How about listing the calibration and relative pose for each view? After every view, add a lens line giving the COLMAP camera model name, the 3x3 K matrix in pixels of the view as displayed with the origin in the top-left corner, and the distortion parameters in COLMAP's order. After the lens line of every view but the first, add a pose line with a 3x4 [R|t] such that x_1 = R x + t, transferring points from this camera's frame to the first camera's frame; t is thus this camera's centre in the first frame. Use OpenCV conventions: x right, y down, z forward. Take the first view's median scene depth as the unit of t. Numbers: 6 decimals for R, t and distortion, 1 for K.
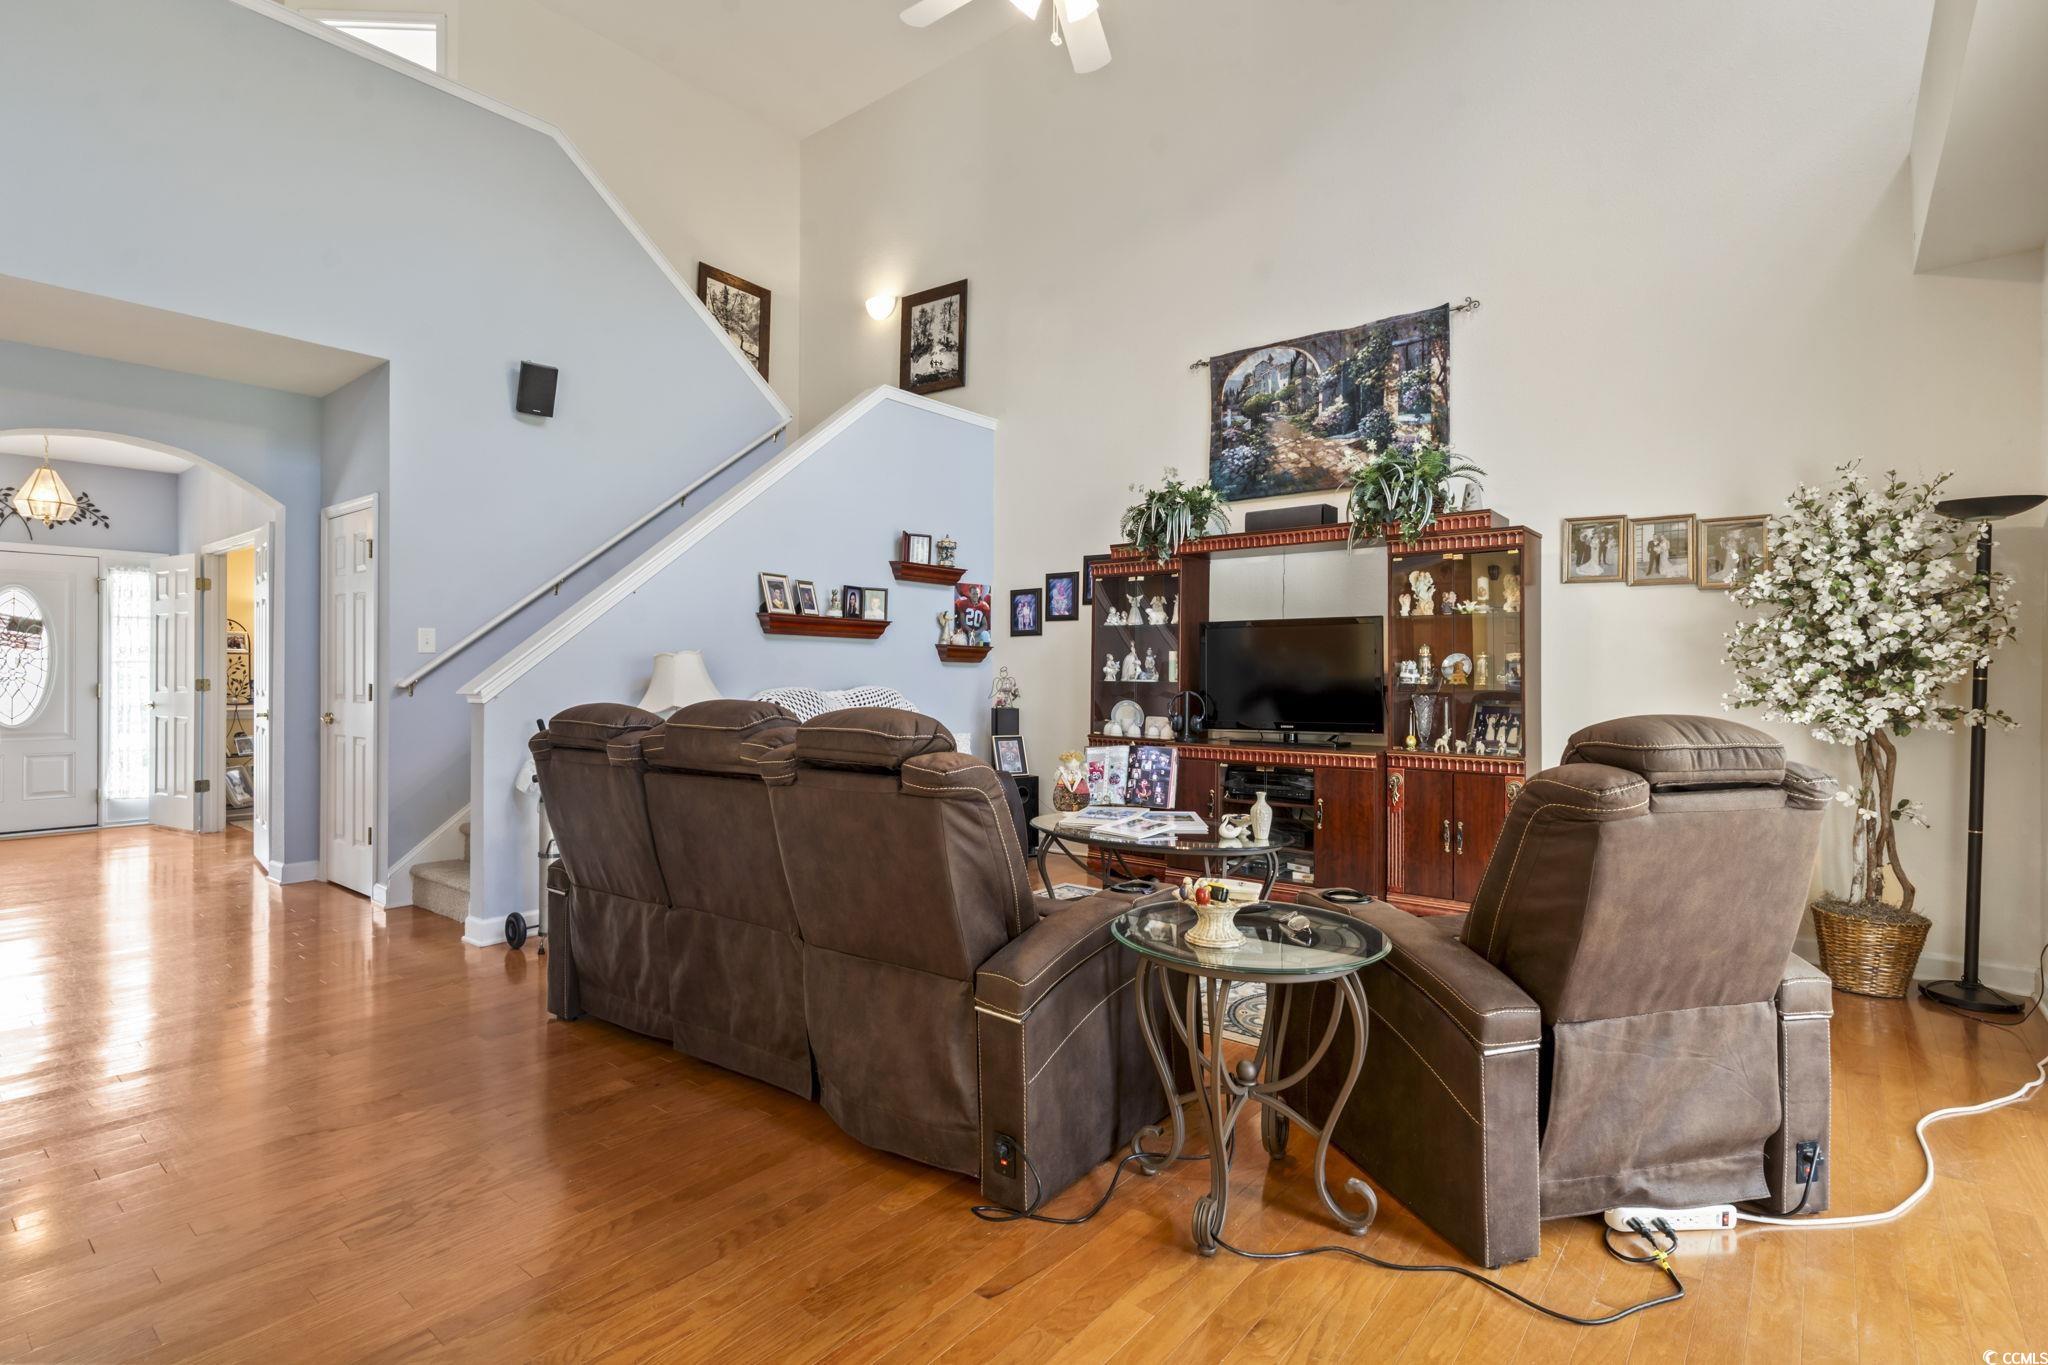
lens RADIAL K [[970.1, 0, 1014.0], [0, 970.1, 679.5], [0, 0, 1]] dist [-0.004596, 0.000309]
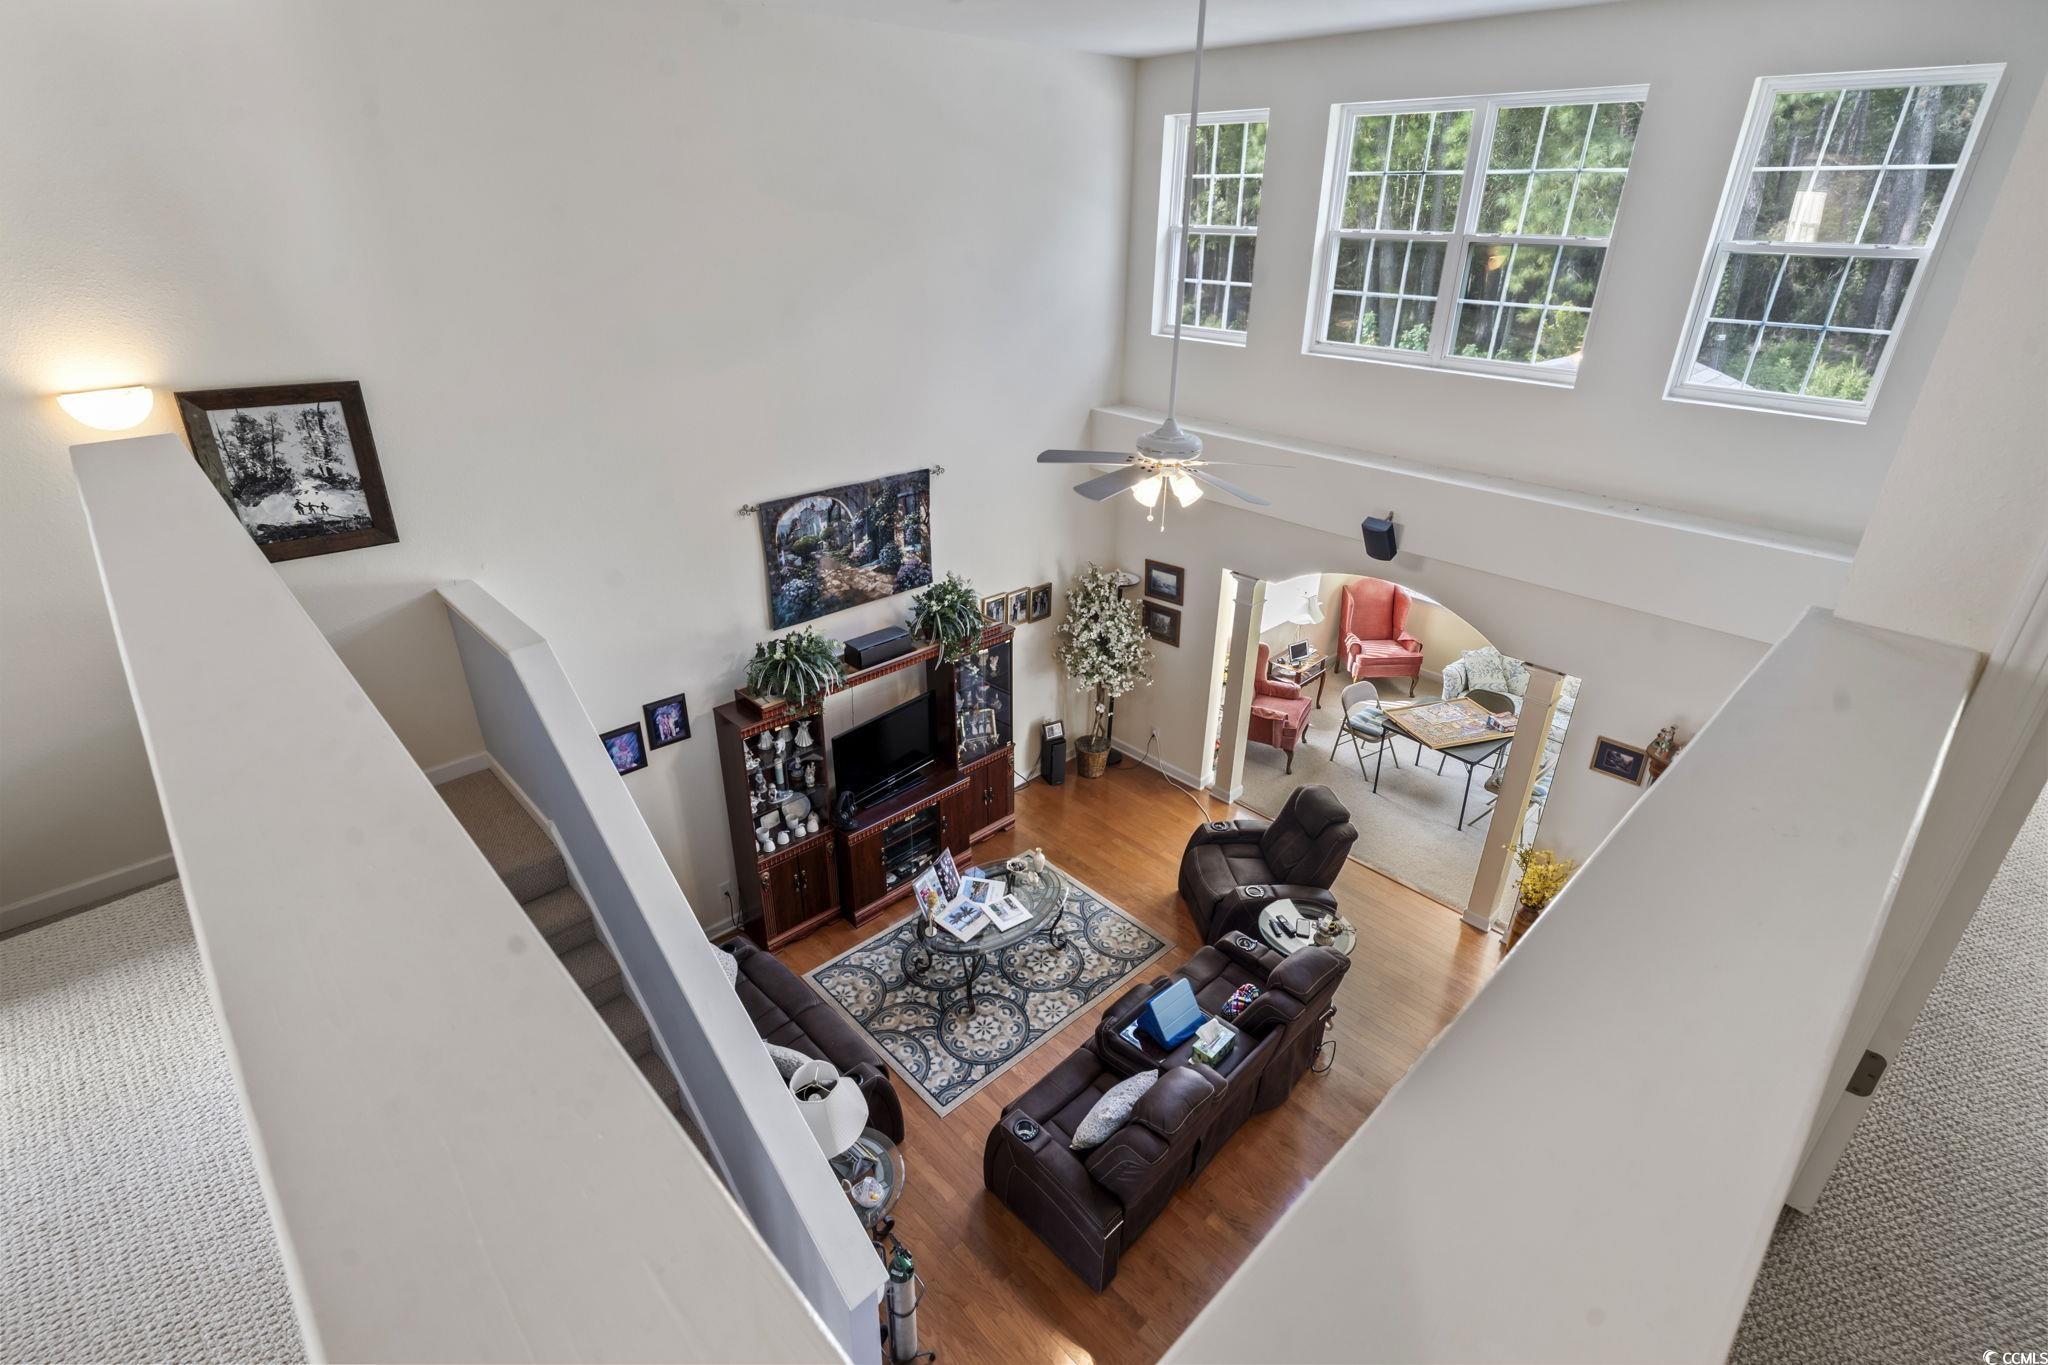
lens RADIAL K [[970.1, 0, 1024.3], [0, 970.1, 687.2], [0, 0, 1]] dist [-0.004596, 0.000309]
pose [[0.127711, -0.452246, 0.882702, -0.830249], [-0.005211, 0.889672, 0.456571, -0.678308], [-0.991798, -0.062909, 0.111264, 0.621188]]
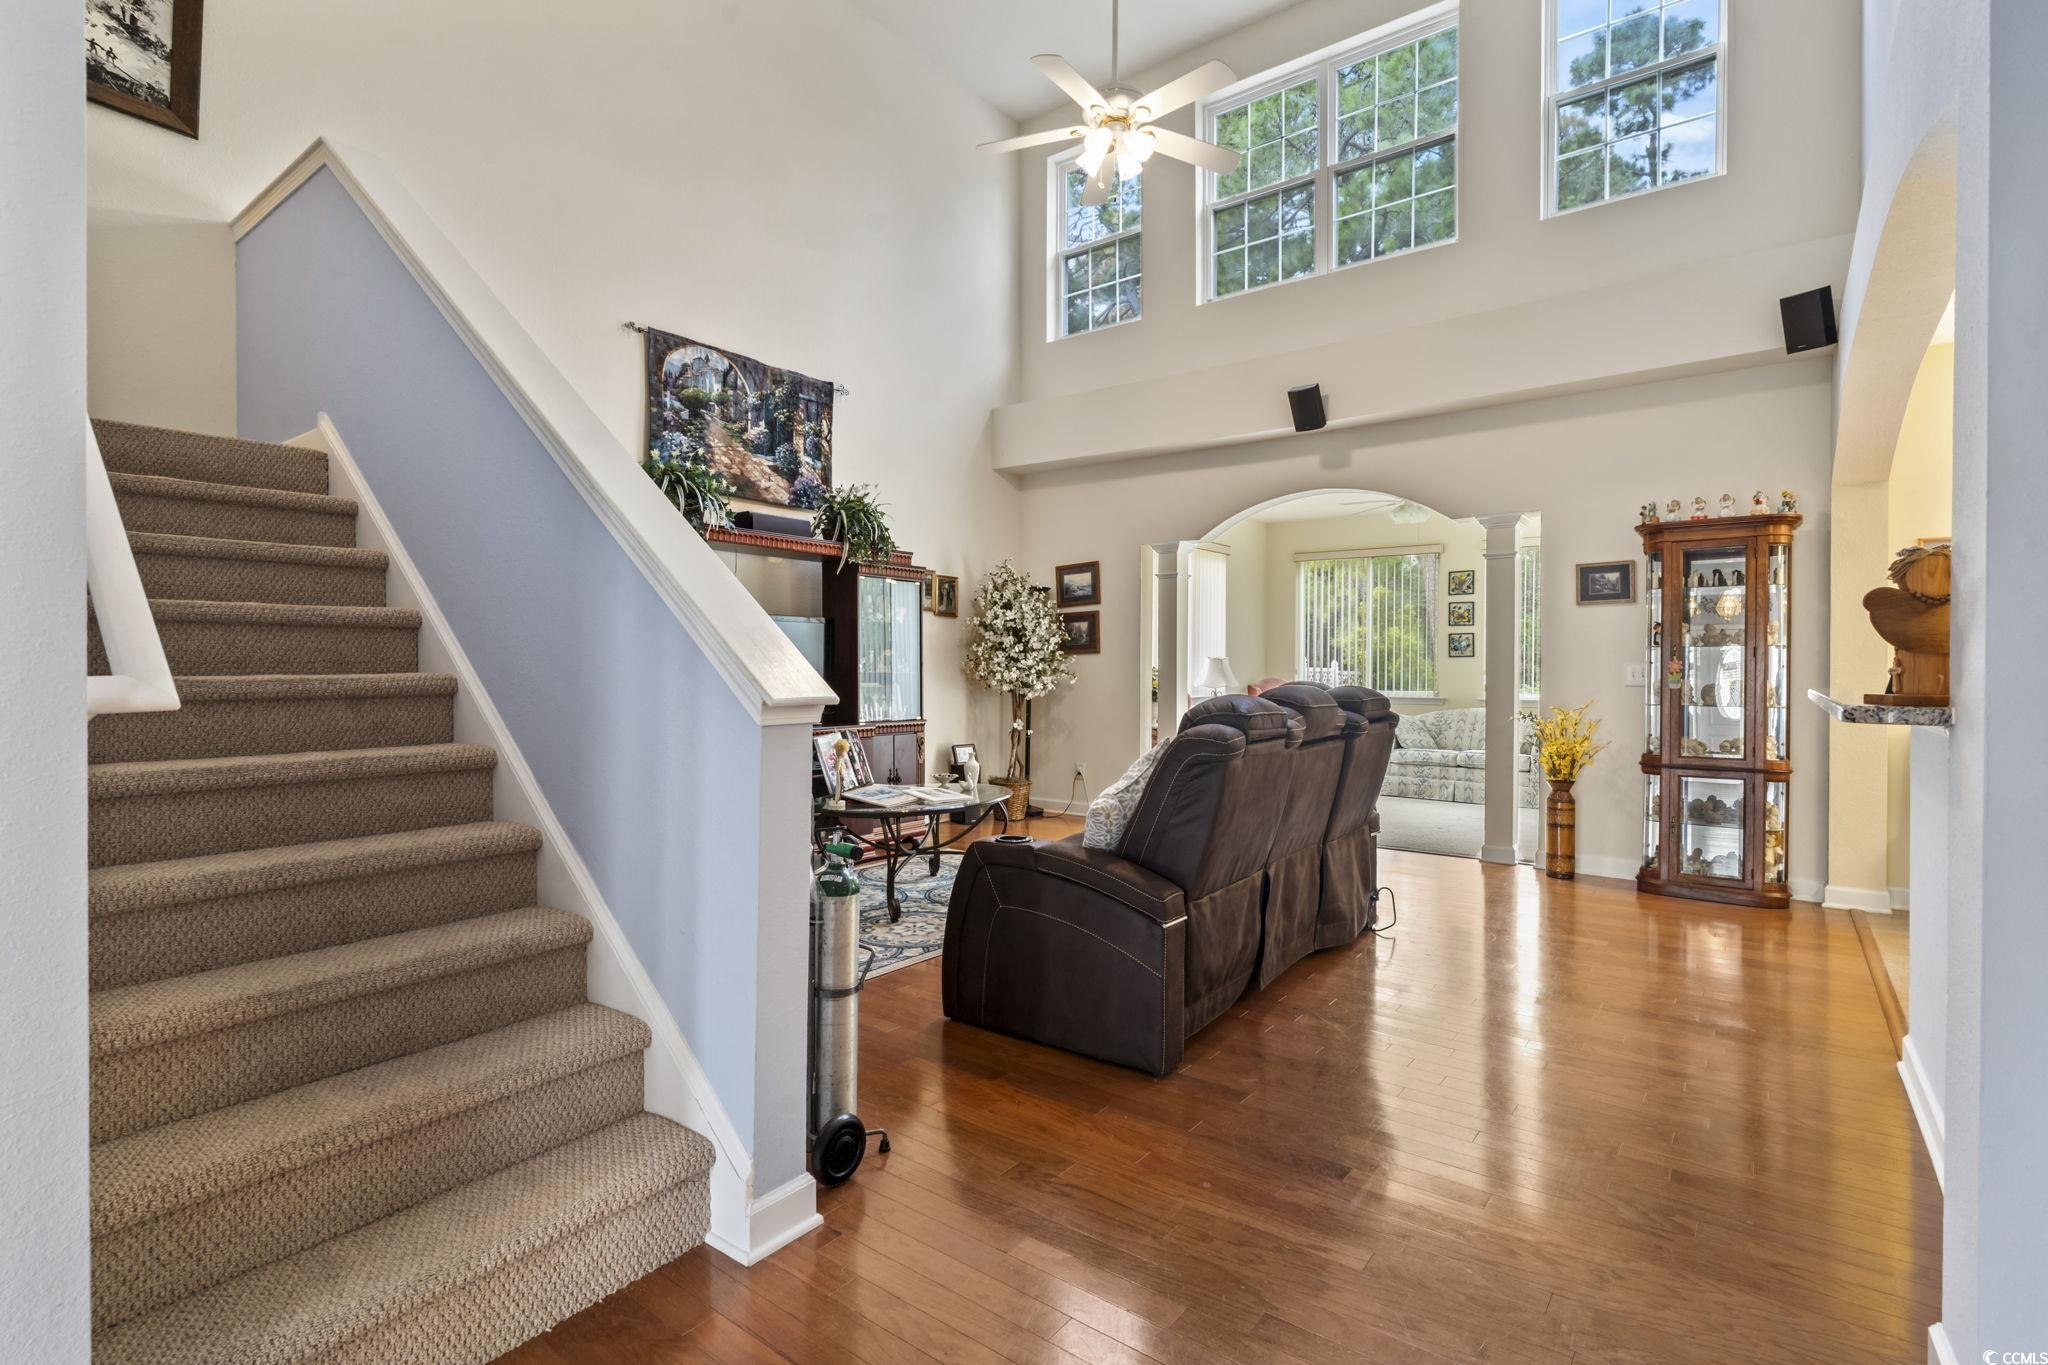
lens RADIAL K [[970.1, 0, 1026.0], [0, 970.1, 675.8], [0, 0, 1]] dist [-0.004596, 0.000309]
pose [[-0.032583, -0.012485, 0.999391, -0.799870], [-0.000024, 0.999922, 0.012491, -0.005596], [-0.999469, 0.000383, -0.032581, 0.706362]]
